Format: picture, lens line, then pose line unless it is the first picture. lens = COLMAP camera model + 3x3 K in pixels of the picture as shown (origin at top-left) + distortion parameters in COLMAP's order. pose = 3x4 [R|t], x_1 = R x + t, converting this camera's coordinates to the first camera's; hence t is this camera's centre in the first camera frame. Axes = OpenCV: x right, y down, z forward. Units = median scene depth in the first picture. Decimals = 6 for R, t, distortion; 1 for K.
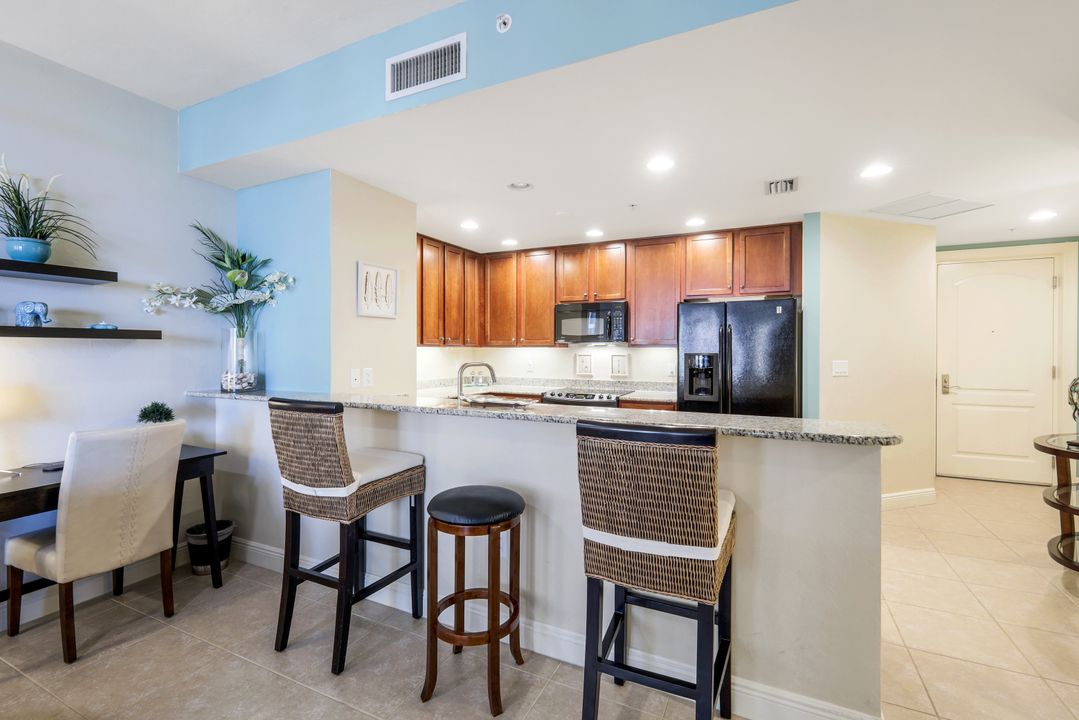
lens RADIAL K [[473.2, 0, 542.3], [0, 473.2, 354.9], [0, 0, 1]] dist [0.001855, 0.000039]
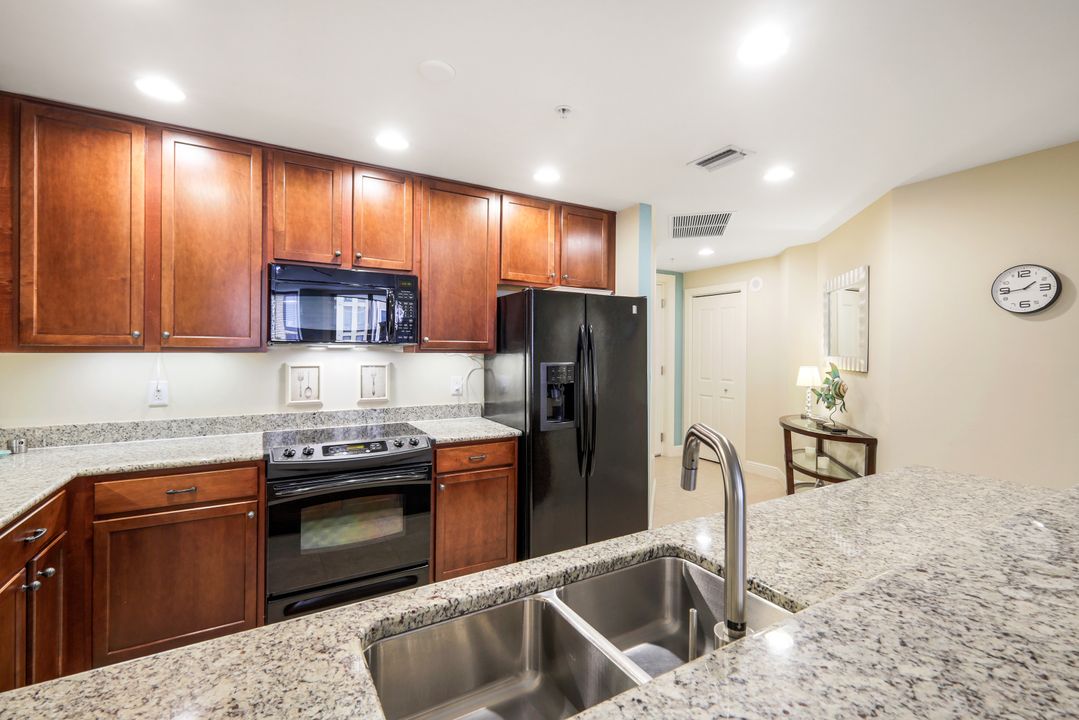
lens RADIAL K [[473.2, 0, 542.3], [0, 473.2, 354.9], [0, 0, 1]] dist [0.001855, 0.000039]
pose [[0.561645, -0.007290, 0.827346, -0.236434], [0.002590, 0.999972, 0.007052, -0.018431], [-0.827374, -0.001818, 0.561648, 0.551455]]
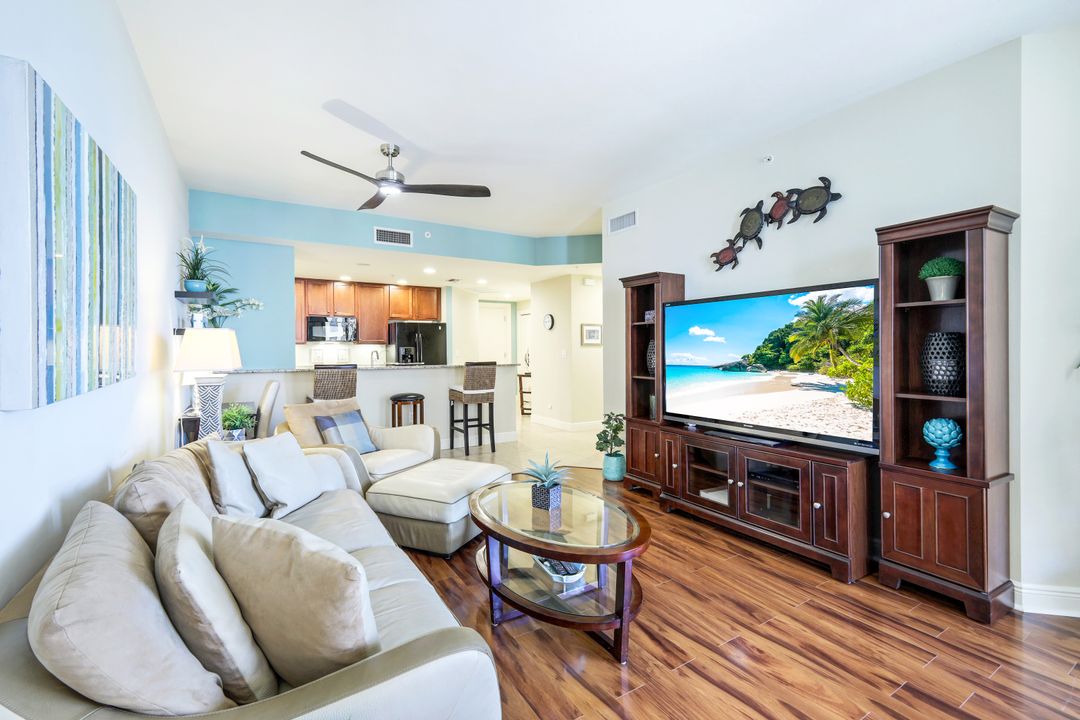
lens RADIAL K [[473.3, 0, 539.5], [0, 473.3, 348.4], [0, 0, 1]] dist [0.002663, 0.000367]
pose [[0.539596, -0.003275, 0.841918, -0.944639], [0.014202, 0.999886, -0.005212, 0.016072], [-0.841804, 0.014769, 0.539581, -0.505447]]
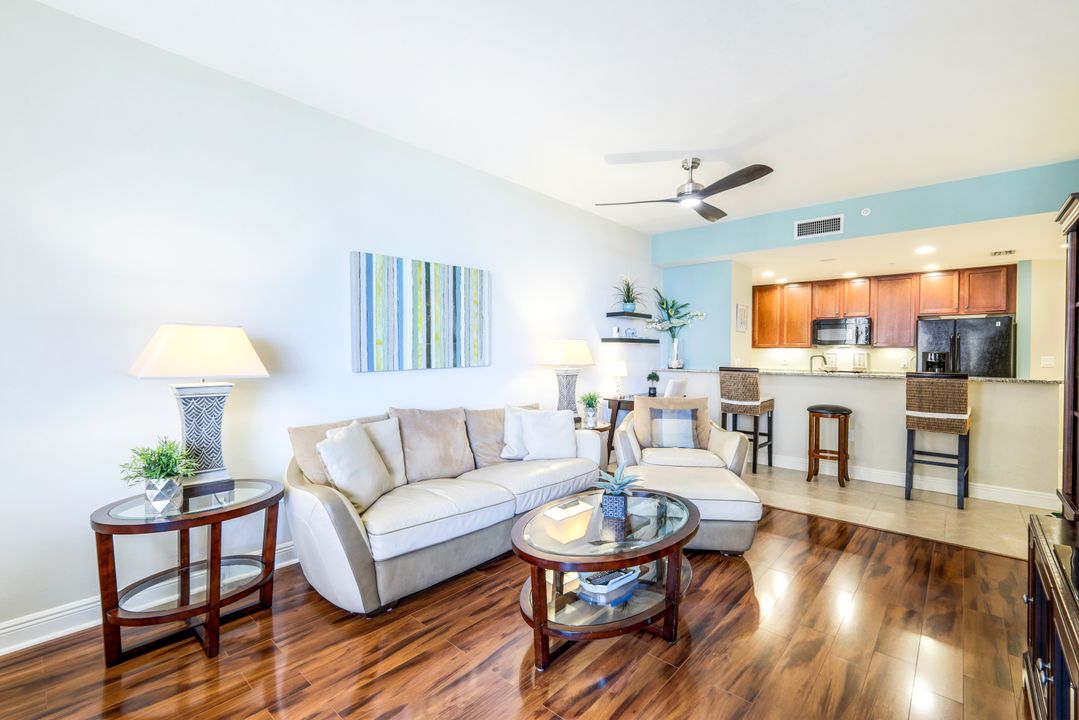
lens RADIAL K [[463.7, 0, 542.1], [0, 463.7, 357.0], [0, 0, 1]] dist [-0.000250, -0.000394]
pose [[0.959645, 0.007722, -0.281109, -0.424146], [-0.007636, 0.999970, 0.001402, 0.018493], [0.281111, 0.000801, 0.959675, -0.734536]]
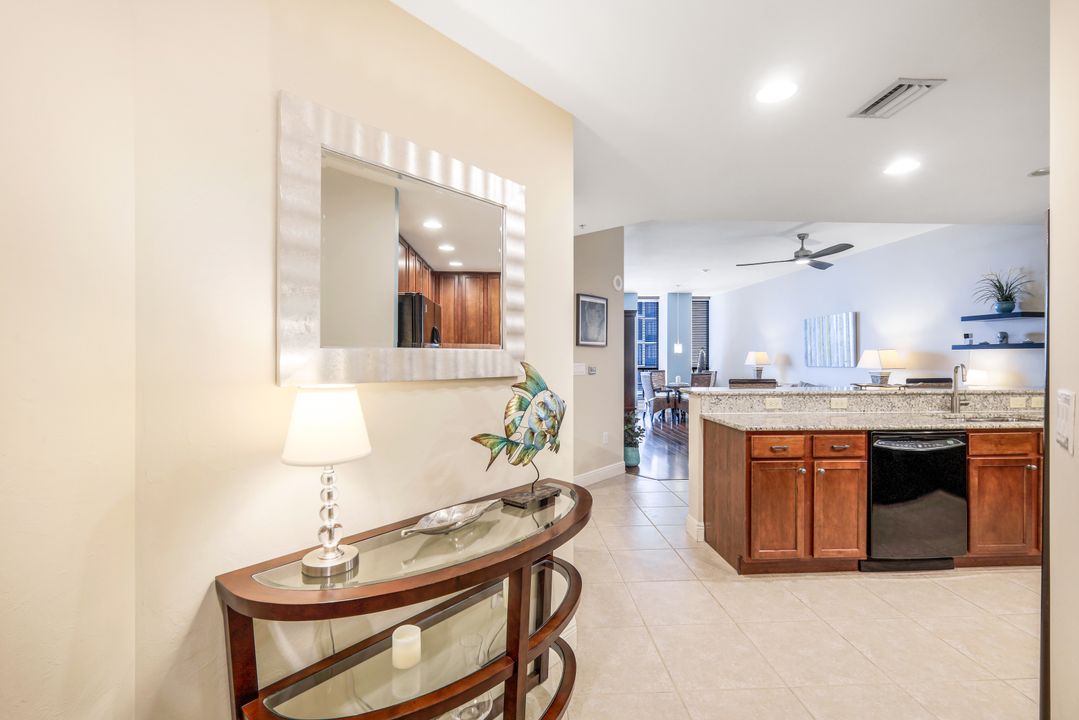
lens RADIAL K [[473.2, 0, 542.3], [0, 473.2, 354.9], [0, 0, 1]] dist [0.001855, 0.000039]
pose [[-0.873321, -0.000697, -0.487144, 0.891228], [-0.005260, 0.999954, 0.007999, -0.008178], [0.487116, 0.009548, -0.873285, 0.936741]]
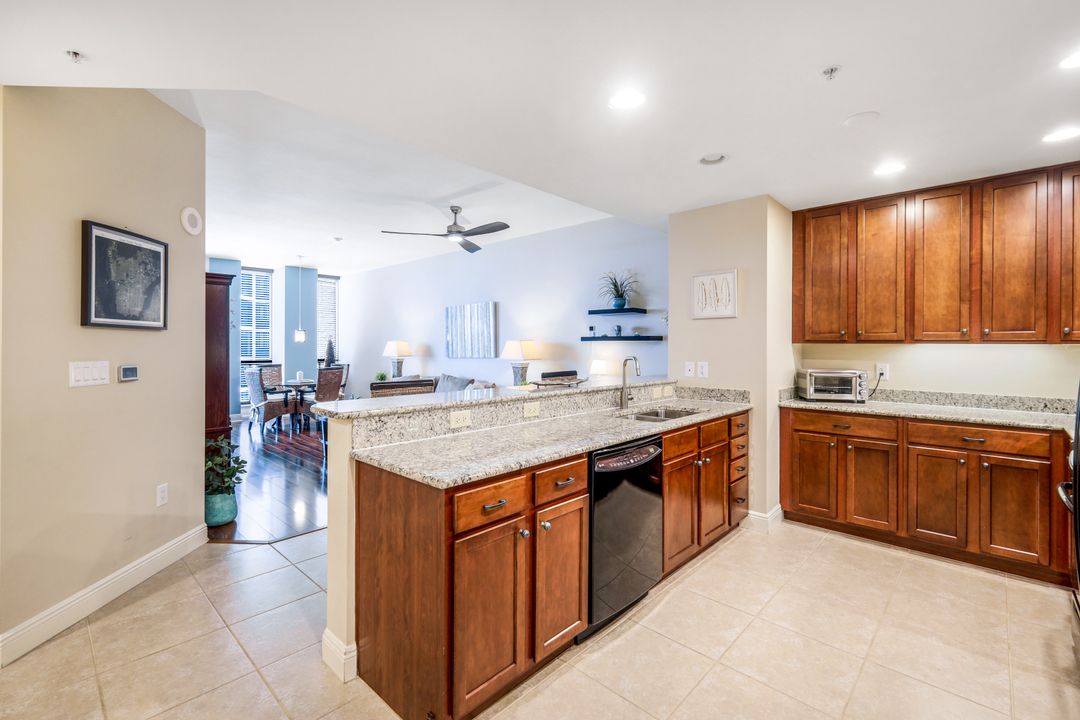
lens RADIAL K [[473.3, 0, 539.5], [0, 473.3, 348.4], [0, 0, 1]] dist [0.002663, 0.000367]
pose [[-0.304594, 0.004208, -0.952473, 0.646693], [-0.014036, 0.999862, 0.008906, -0.007798], [0.952379, 0.016081, -0.304493, 0.681225]]
